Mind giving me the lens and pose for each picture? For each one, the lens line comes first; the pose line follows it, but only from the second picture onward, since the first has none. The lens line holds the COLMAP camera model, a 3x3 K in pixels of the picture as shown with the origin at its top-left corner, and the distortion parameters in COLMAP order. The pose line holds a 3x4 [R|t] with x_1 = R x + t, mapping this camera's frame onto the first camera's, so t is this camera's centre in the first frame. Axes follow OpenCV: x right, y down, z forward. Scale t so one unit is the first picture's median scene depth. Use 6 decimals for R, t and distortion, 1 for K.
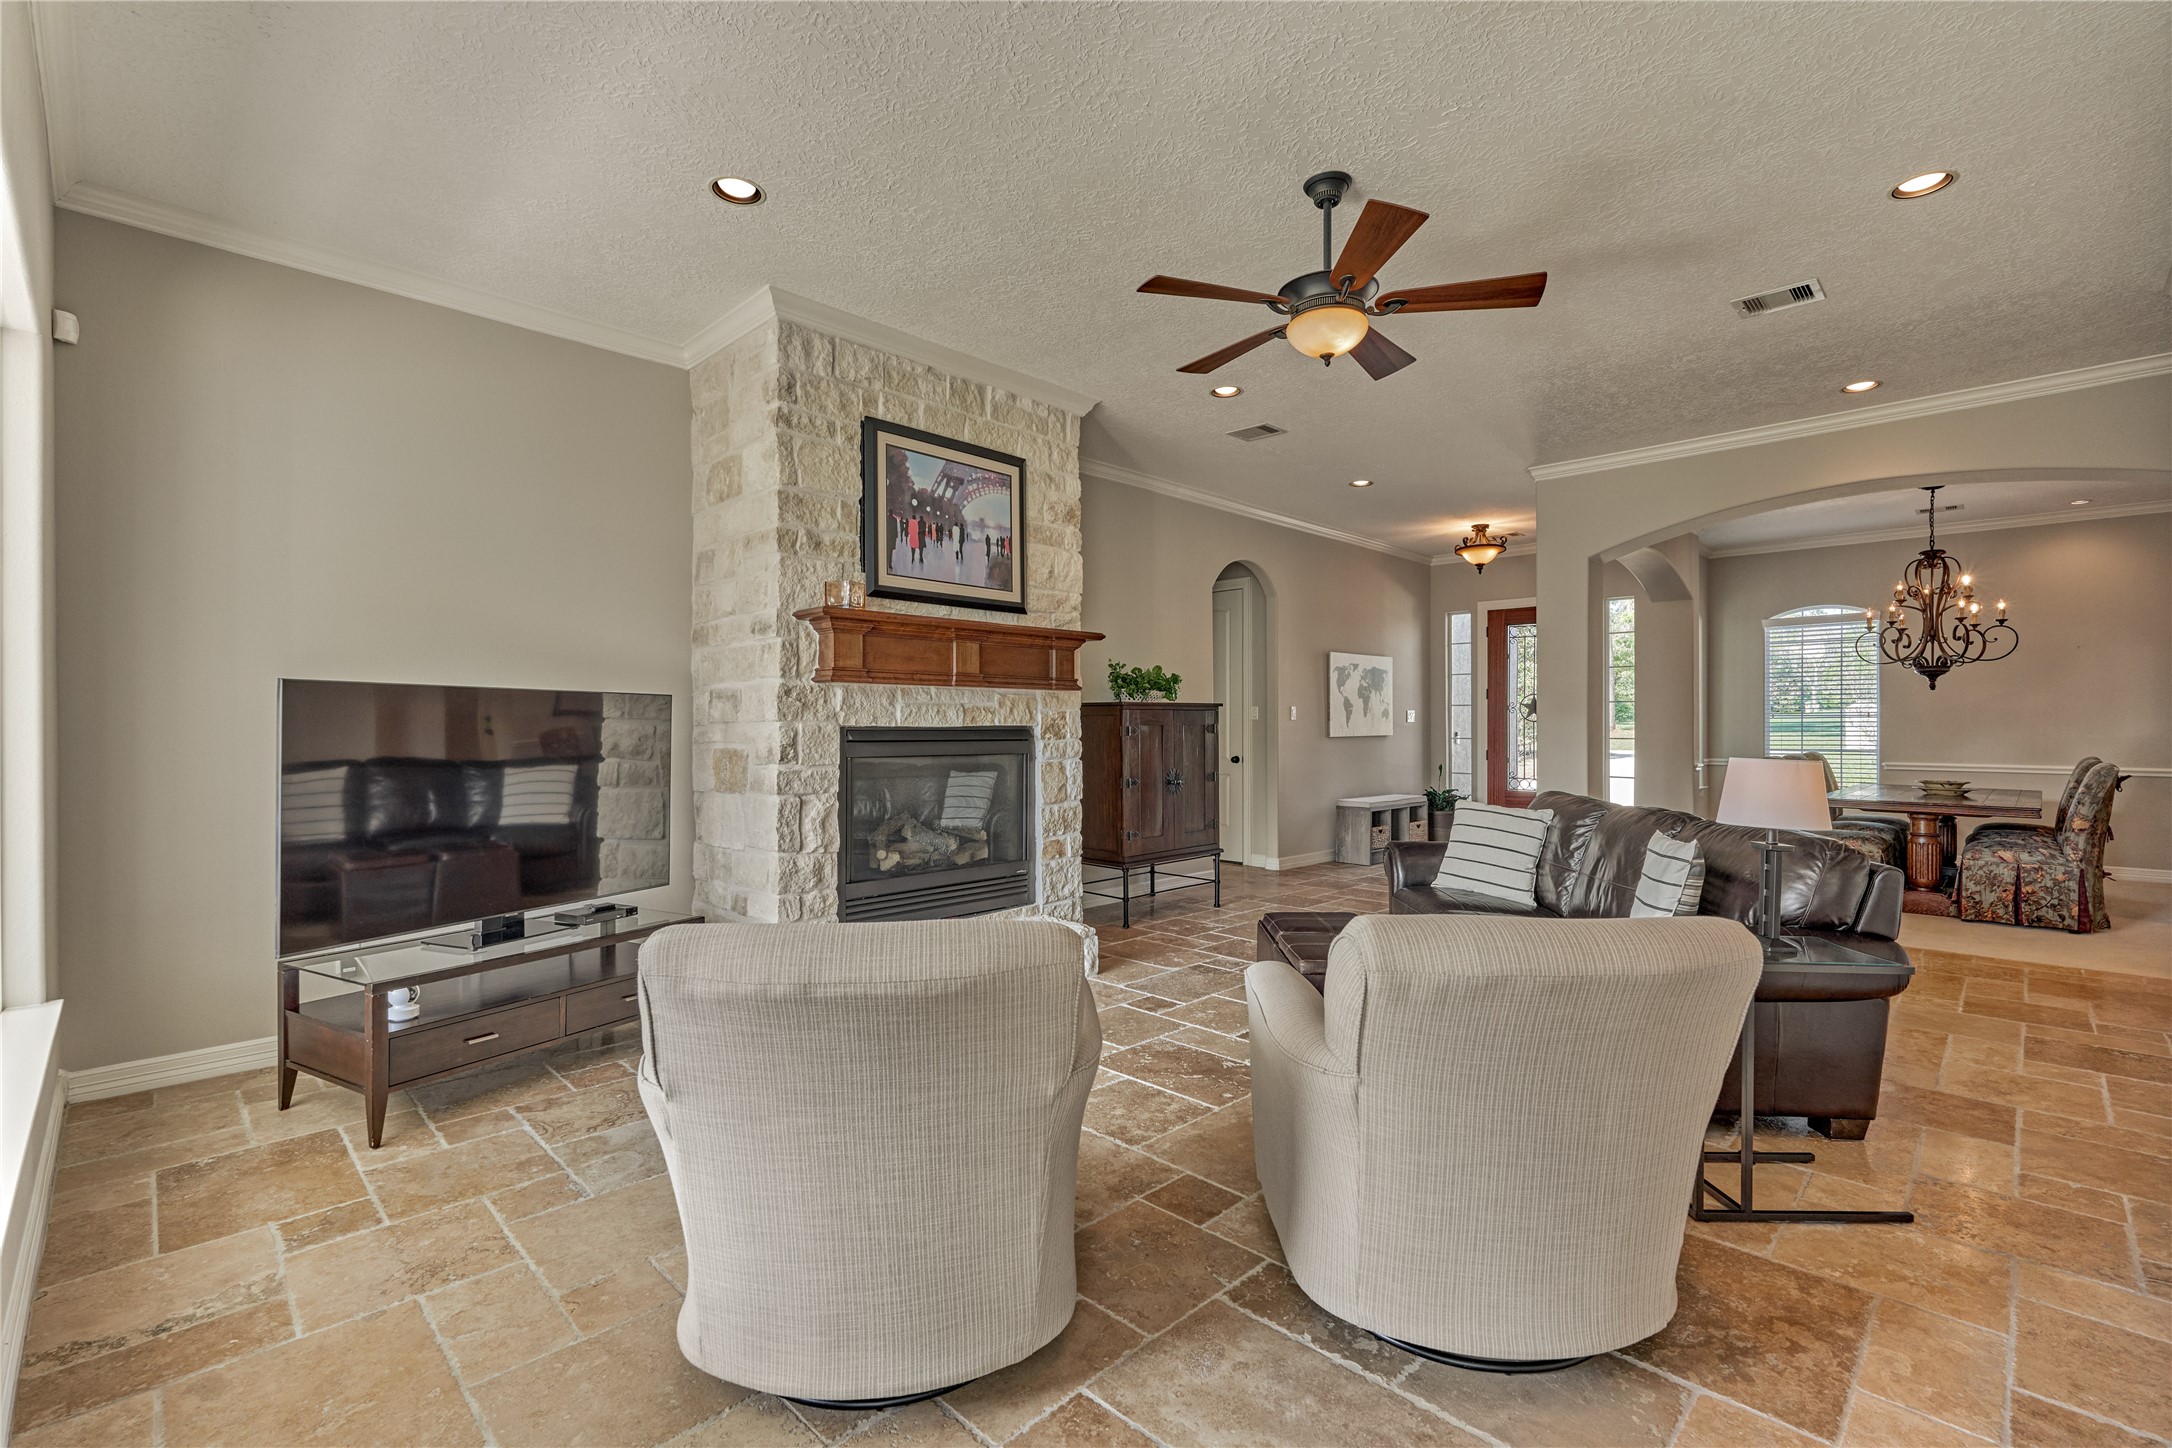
lens RADIAL K [[961.5, 0, 1094.8], [0, 961.5, 724.6], [0, 0, 1]] dist [-0.007251, 0.001067]
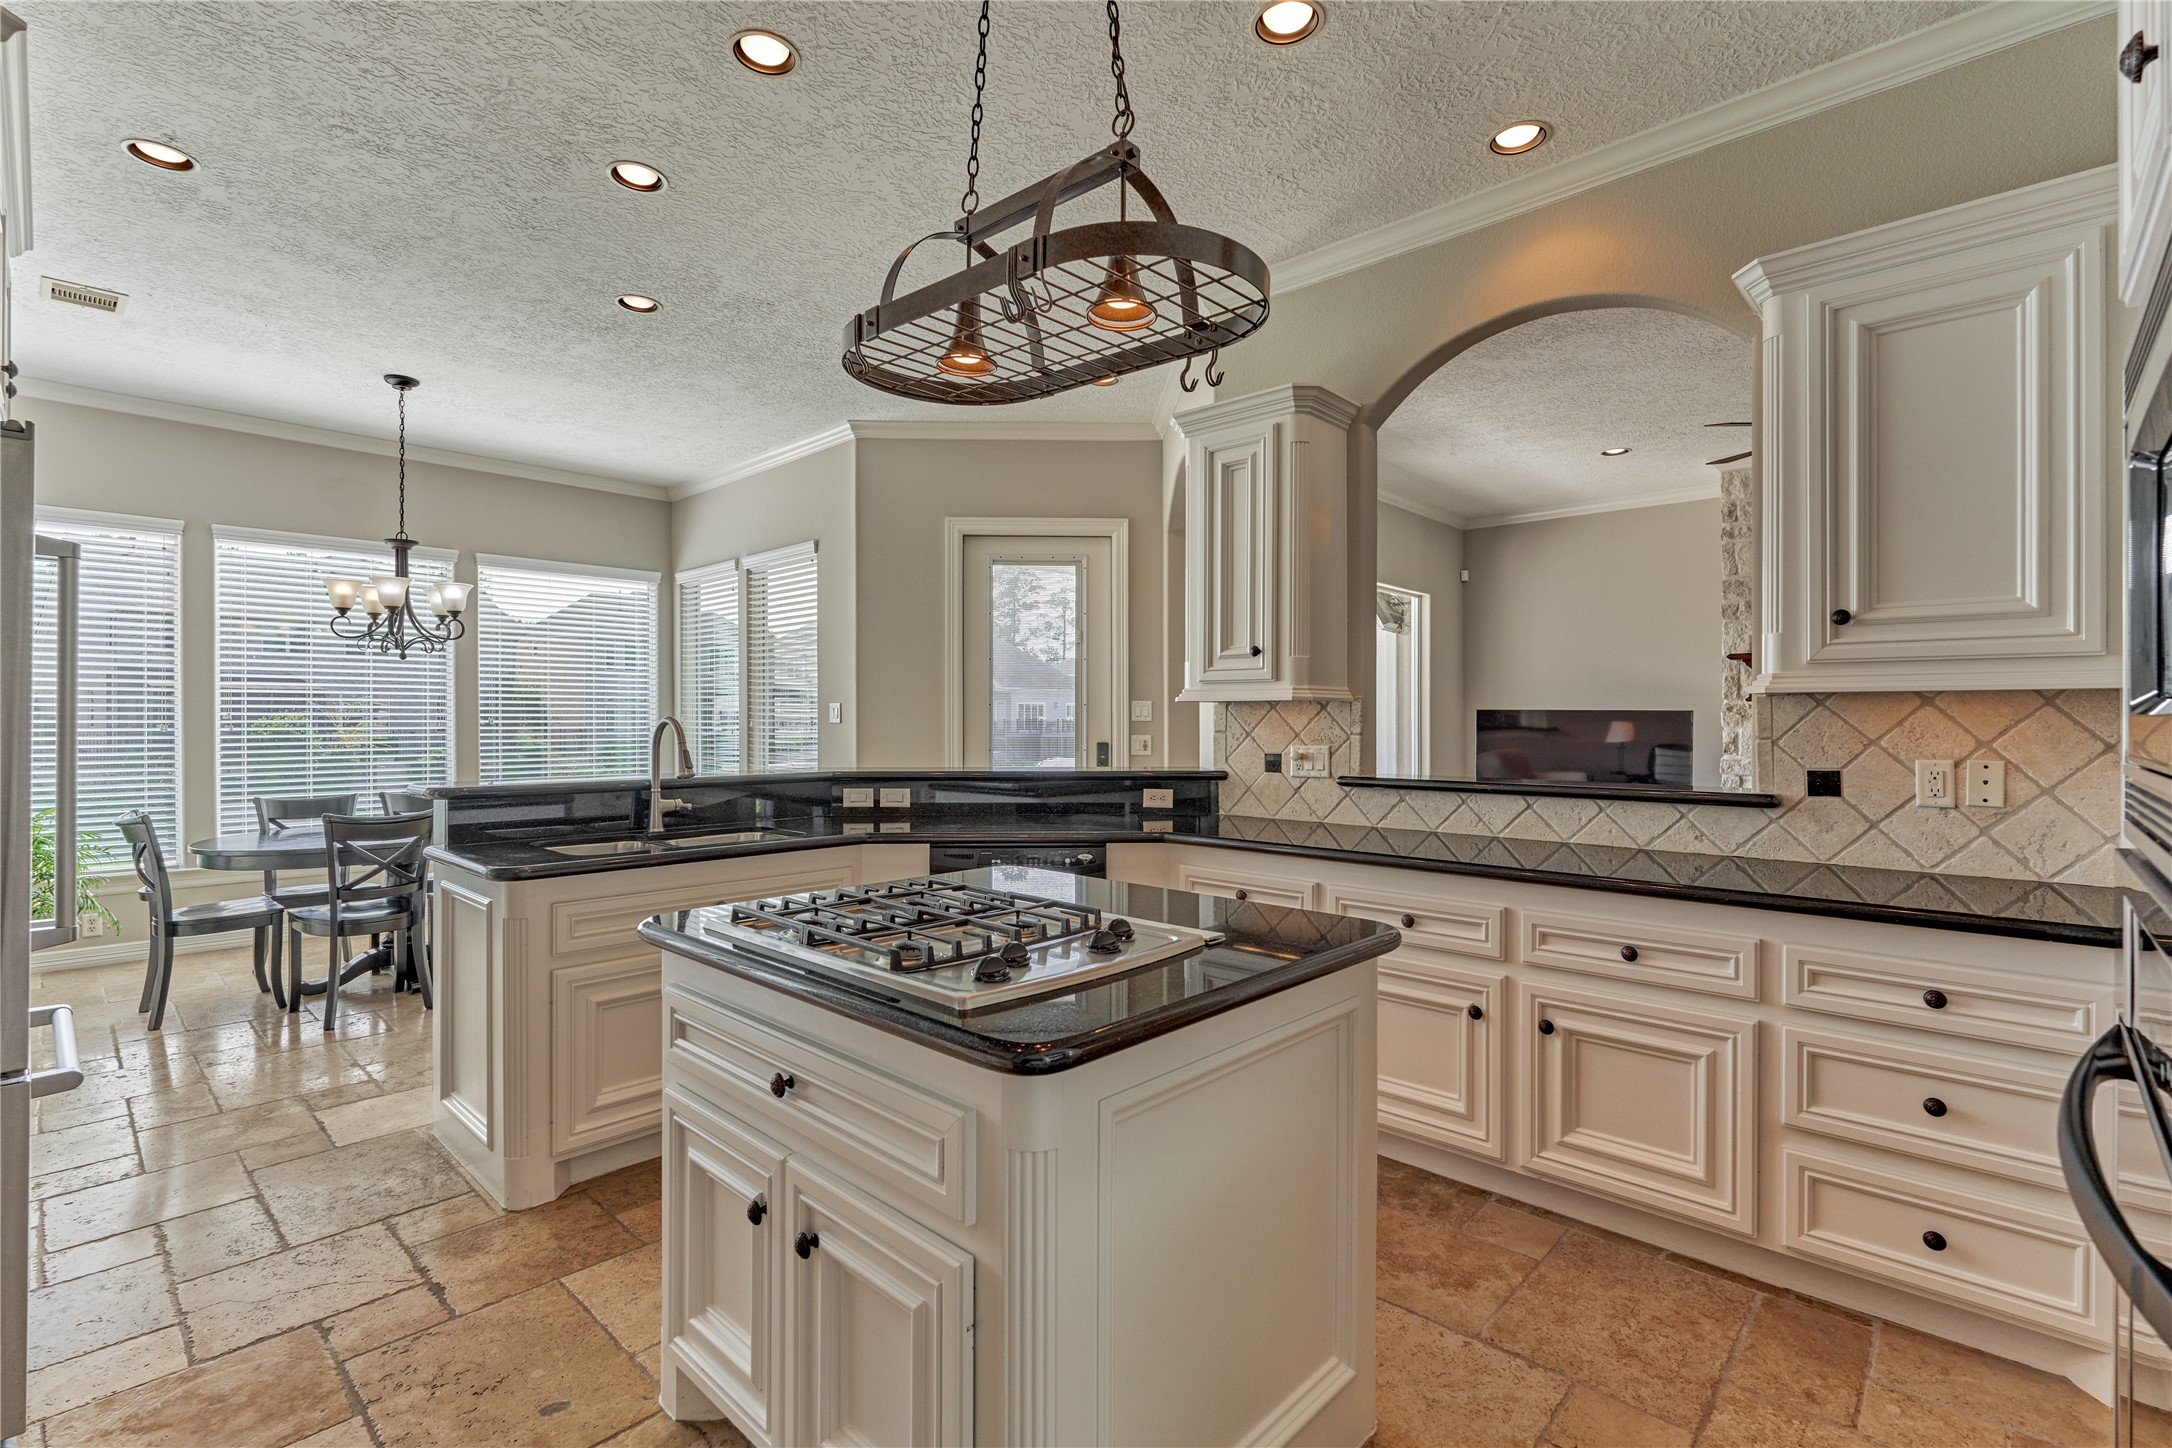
lens RADIAL K [[961.5, 0, 1082.0], [0, 961.5, 722.1], [0, 0, 1]] dist [-0.007251, 0.001067]
pose [[0.014047, 0.002486, -0.999898, 1.038956], [-0.001146, 0.999996, 0.002470, -0.011514], [0.999901, 0.001111, 0.014049, -0.066753]]
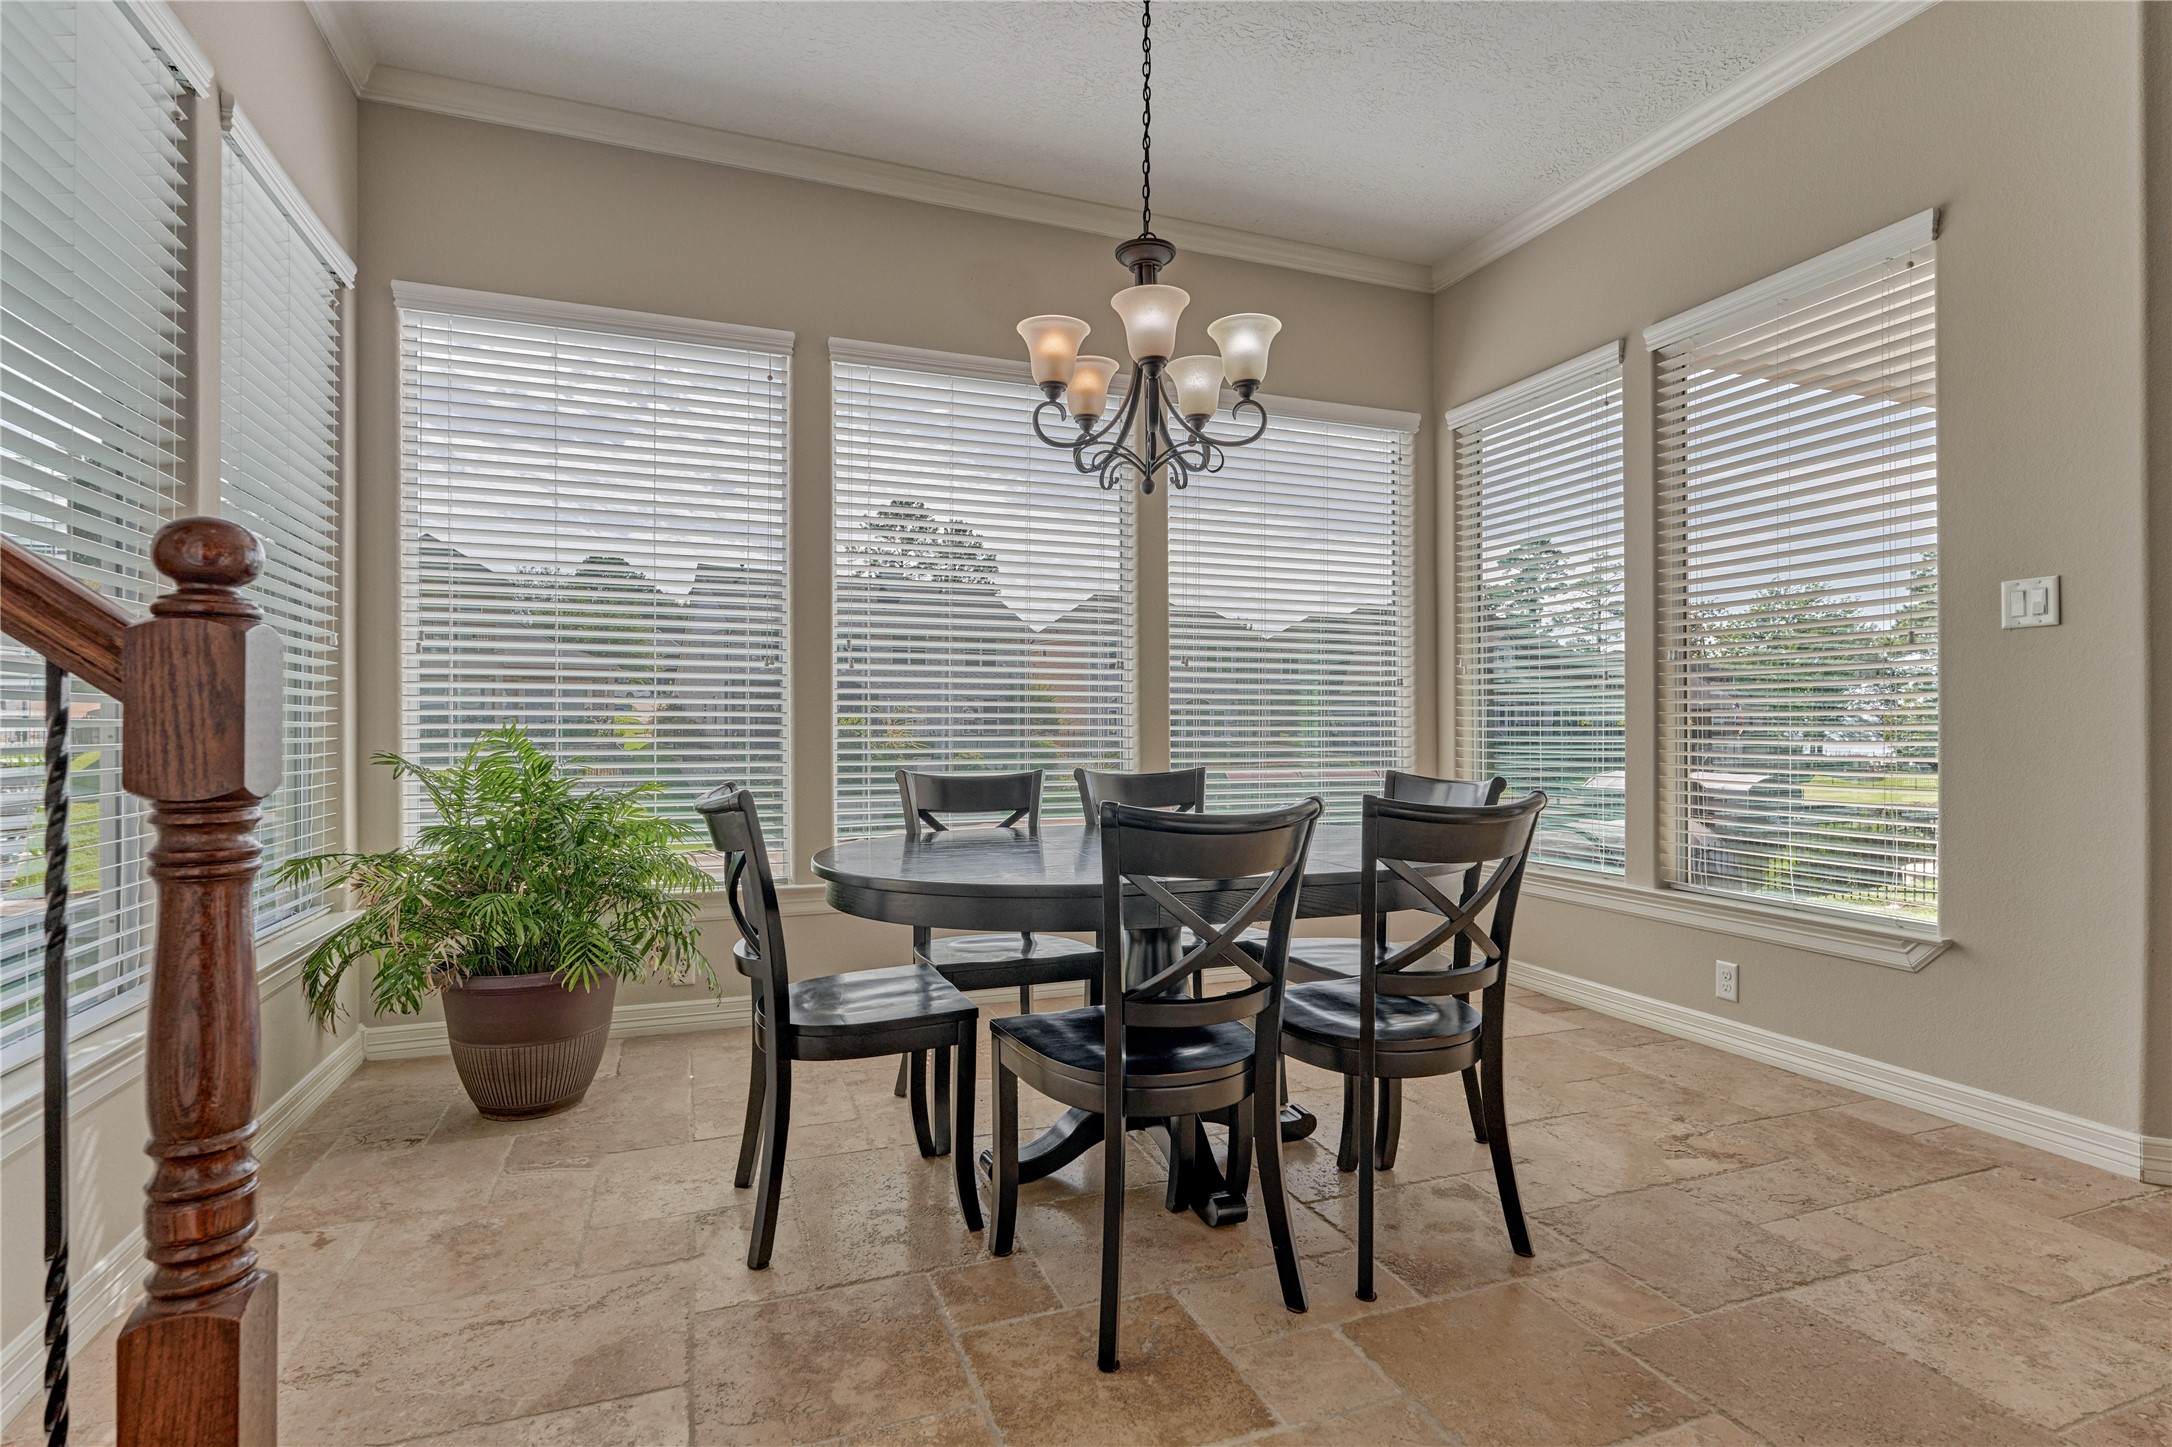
lens RADIAL K [[1079.7, 0, 1107.0], [0, 1079.7, 733.7], [0, 0, 1]] dist [-0.005900, 0.002205]
pose [[-0.426838, 0.006513, -0.904305, 0.511927], [-0.003939, 0.999951, 0.009061, 0.045836], [0.904320, 0.007429, -0.426791, -0.566576]]
